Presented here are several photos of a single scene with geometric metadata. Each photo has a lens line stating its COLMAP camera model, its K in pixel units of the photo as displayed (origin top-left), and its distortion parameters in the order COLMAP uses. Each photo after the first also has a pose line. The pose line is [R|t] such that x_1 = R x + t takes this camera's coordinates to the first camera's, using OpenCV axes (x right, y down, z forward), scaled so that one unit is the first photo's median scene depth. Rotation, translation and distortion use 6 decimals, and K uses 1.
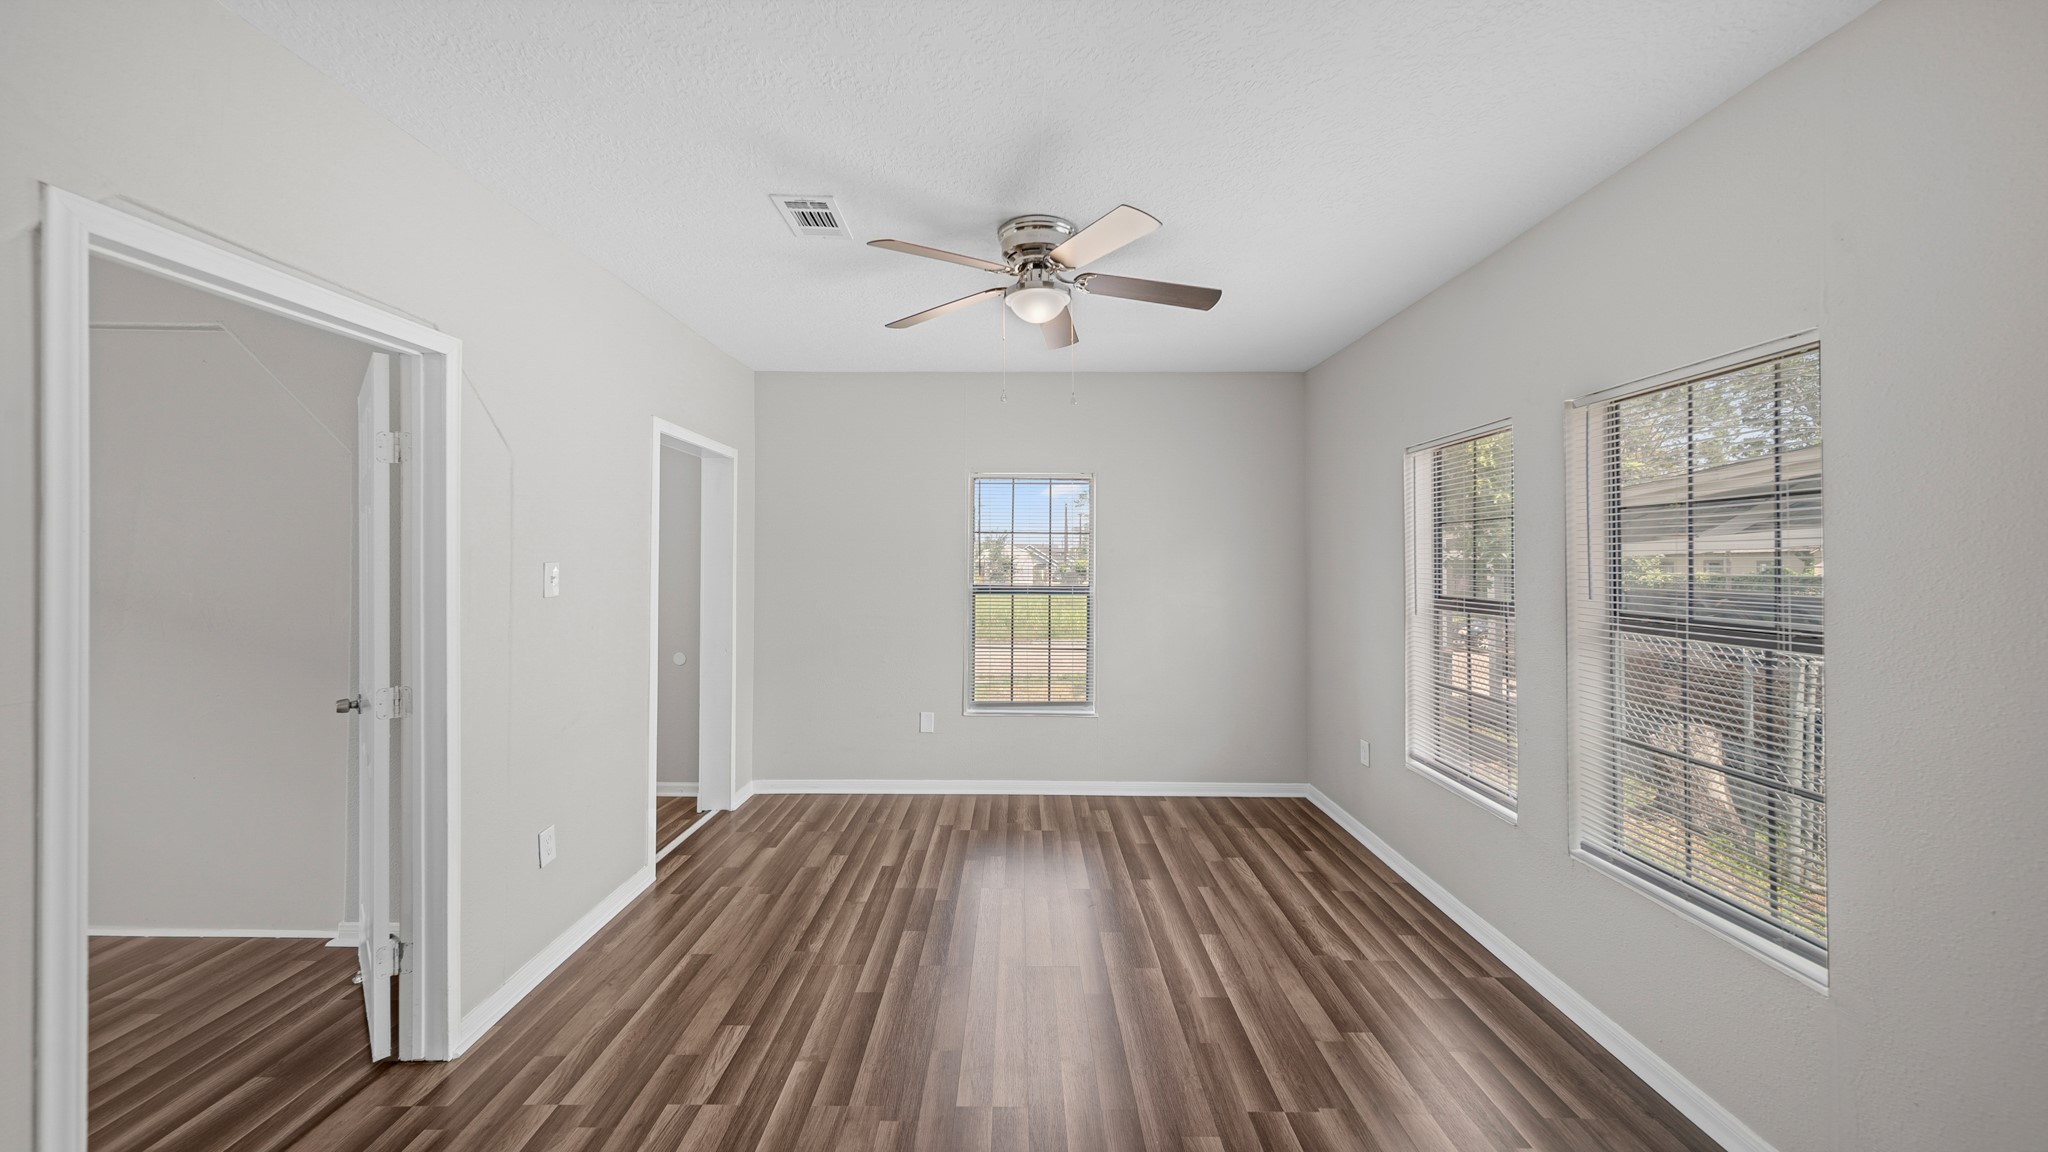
lens RADIAL K [[732.7, 0, 1008.8], [0, 732.7, 557.3], [0, 0, 1]] dist [0.009552, -0.000762]
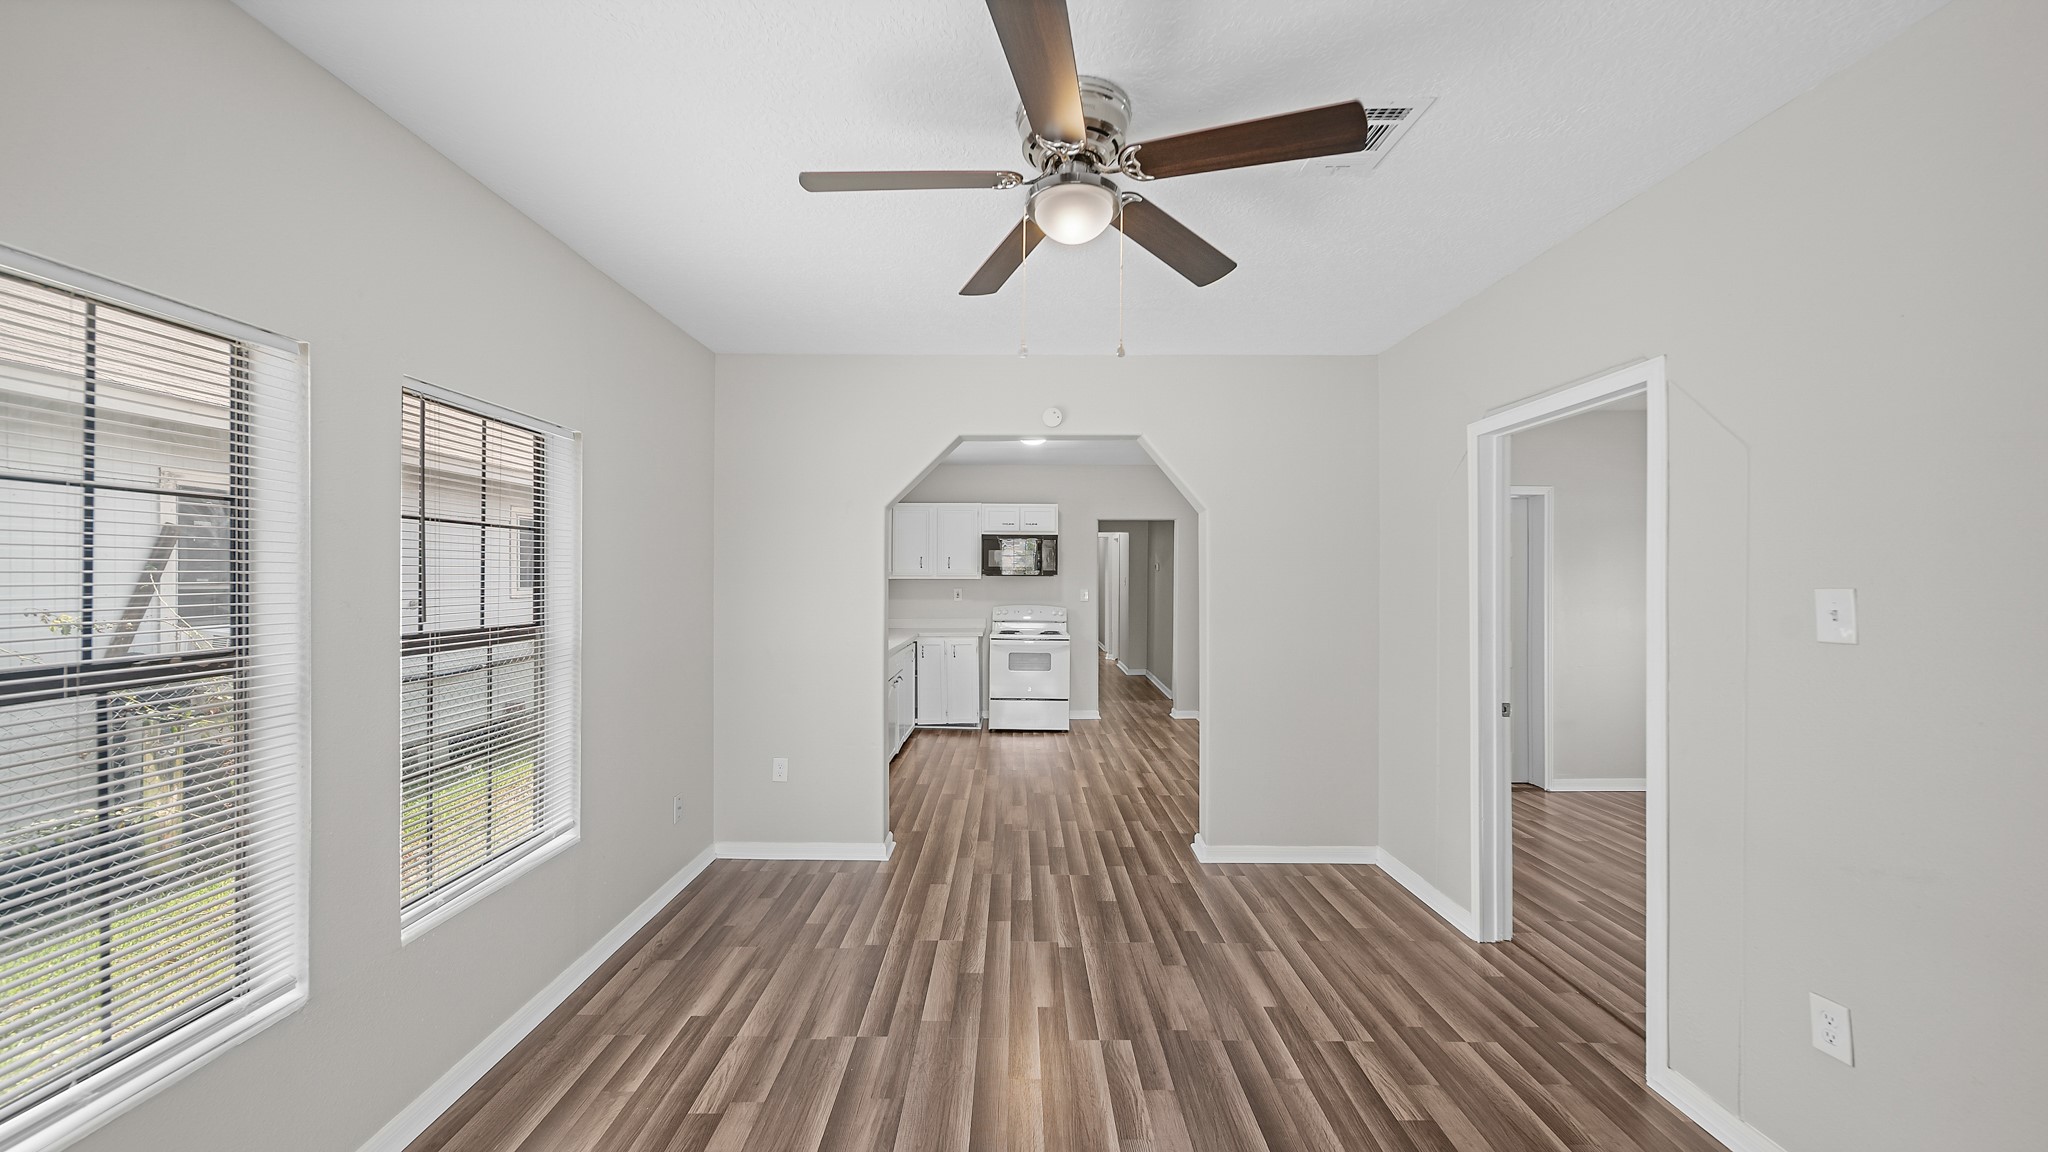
lens RADIAL K [[732.7, 0, 1007.4], [0, 732.7, 580.5], [0, 0, 1]] dist [0.009552, -0.000762]
pose [[-0.999979, -0.006347, 0.001635, 0.120057], [-0.006347, 0.999980, 0.000245, 0.004511], [-0.001636, 0.000234, -0.999999, 2.024076]]
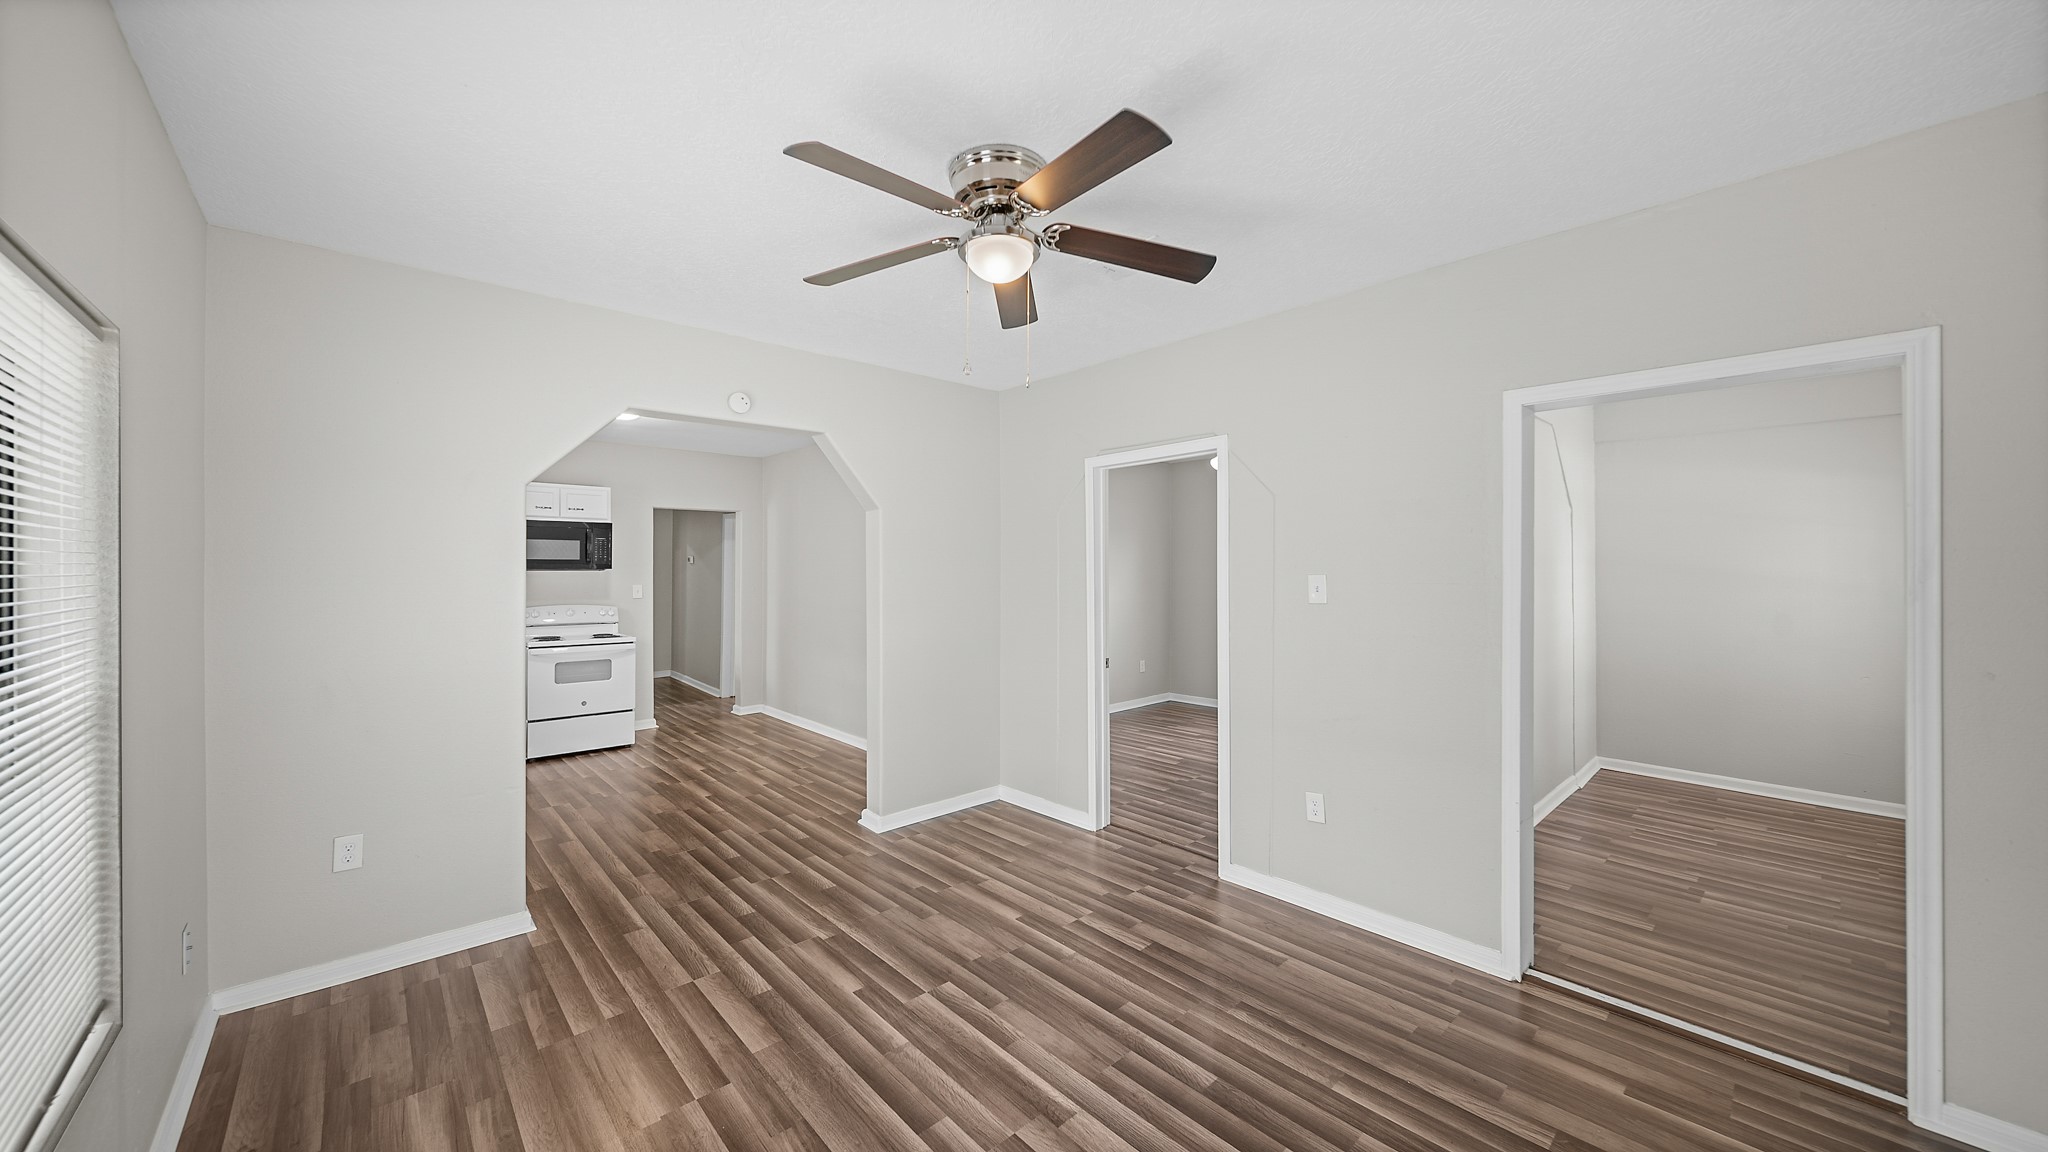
lens RADIAL K [[732.7, 0, 1017.8], [0, 732.7, 576.2], [0, 0, 1]] dist [0.009552, -0.000762]
pose [[-0.736815, 0.004490, -0.676079, 0.682725], [0.003423, 0.999990, 0.002910, 0.004336], [0.676085, -0.000170, -0.736823, 1.916270]]
